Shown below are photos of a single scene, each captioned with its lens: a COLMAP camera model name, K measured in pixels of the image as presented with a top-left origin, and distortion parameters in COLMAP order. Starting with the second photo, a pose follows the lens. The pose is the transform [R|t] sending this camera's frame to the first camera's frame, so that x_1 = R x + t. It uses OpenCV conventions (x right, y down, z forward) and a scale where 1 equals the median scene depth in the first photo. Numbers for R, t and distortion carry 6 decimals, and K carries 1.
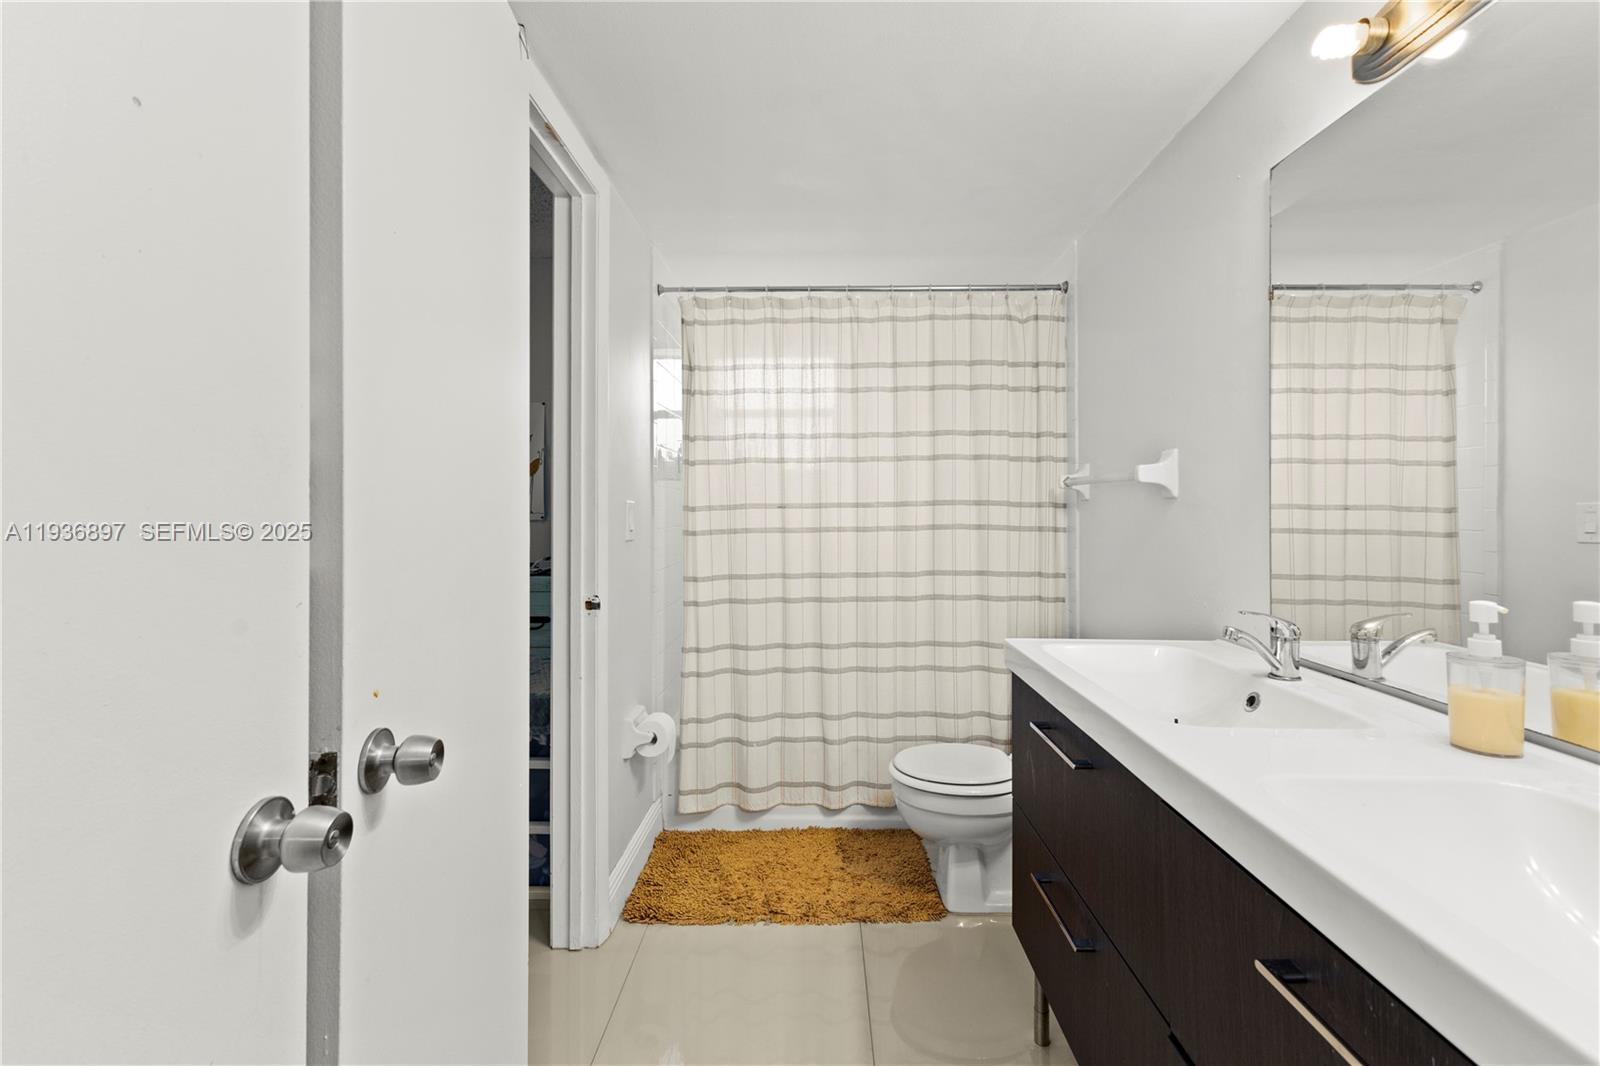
lens RADIAL K [[701.1, 0, 803.0], [0, 701.1, 517.1], [0, 0, 1]] dist [0.004523, 0.000411]
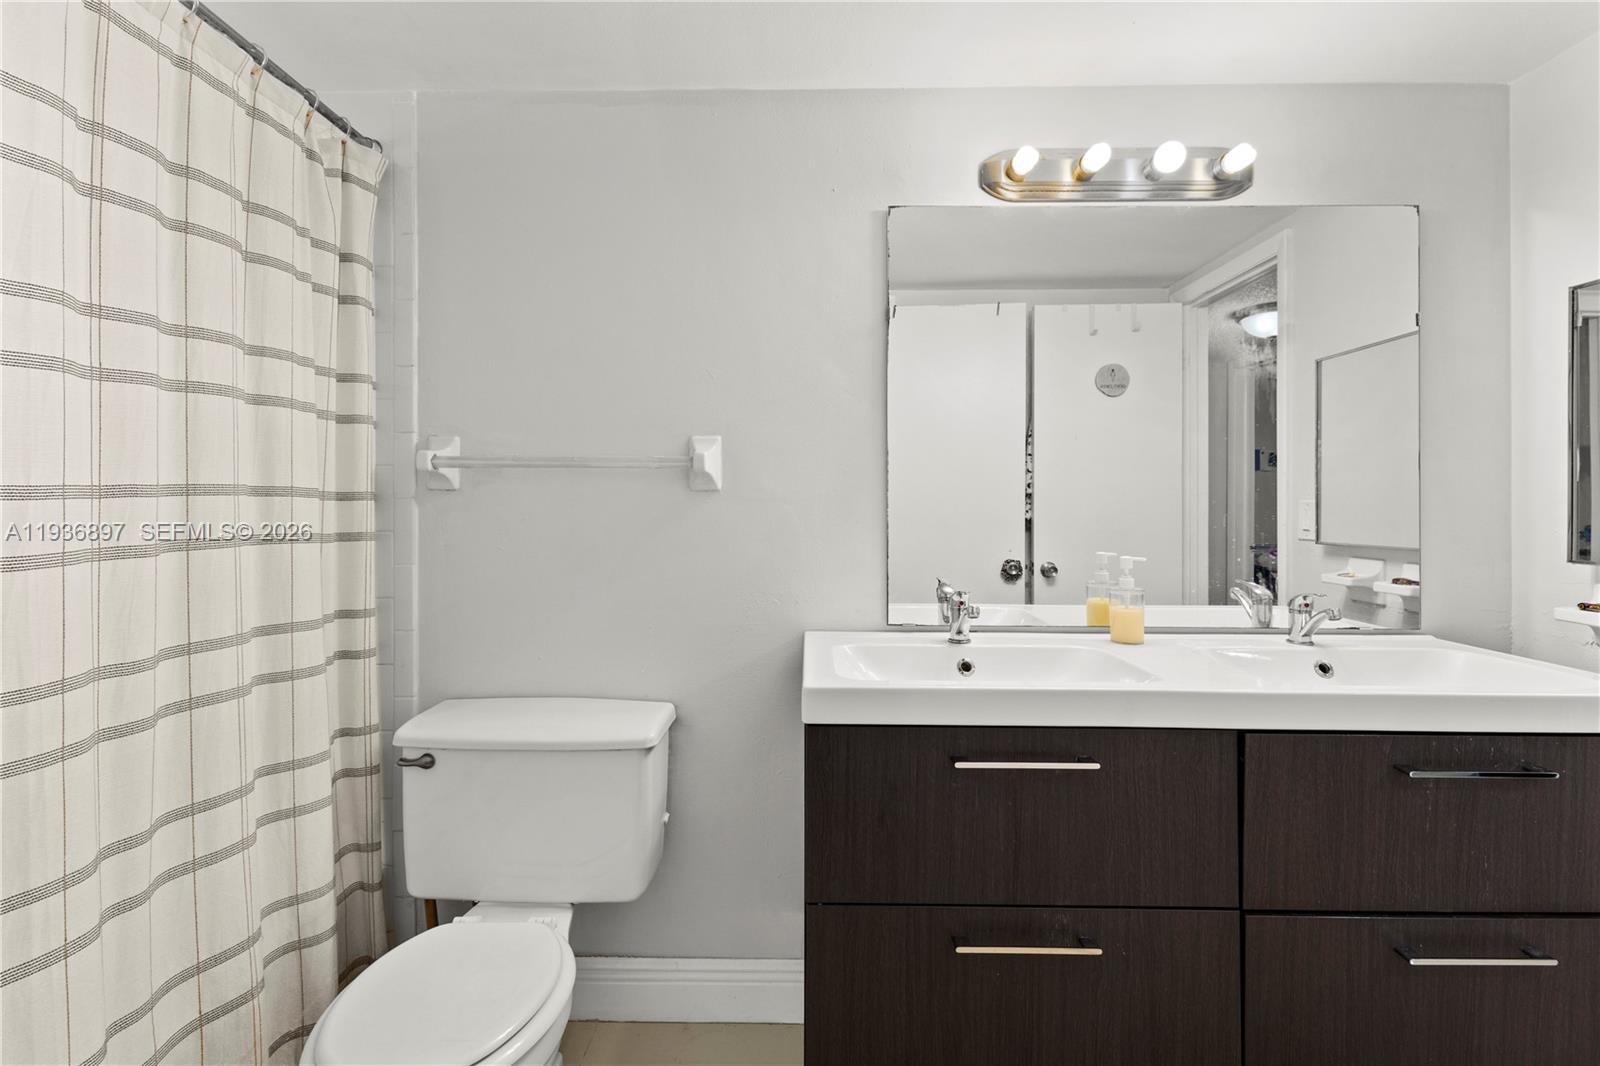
lens RADIAL K [[701.1, 0, 825.3], [0, 701.1, 505.3], [0, 0, 1]] dist [0.004523, 0.000411]
pose [[0.010630, -0.002624, 0.999940, -0.252340], [0.012315, 0.999921, 0.002493, -0.006693], [-0.999868, 0.012287, 0.010661, 0.600590]]
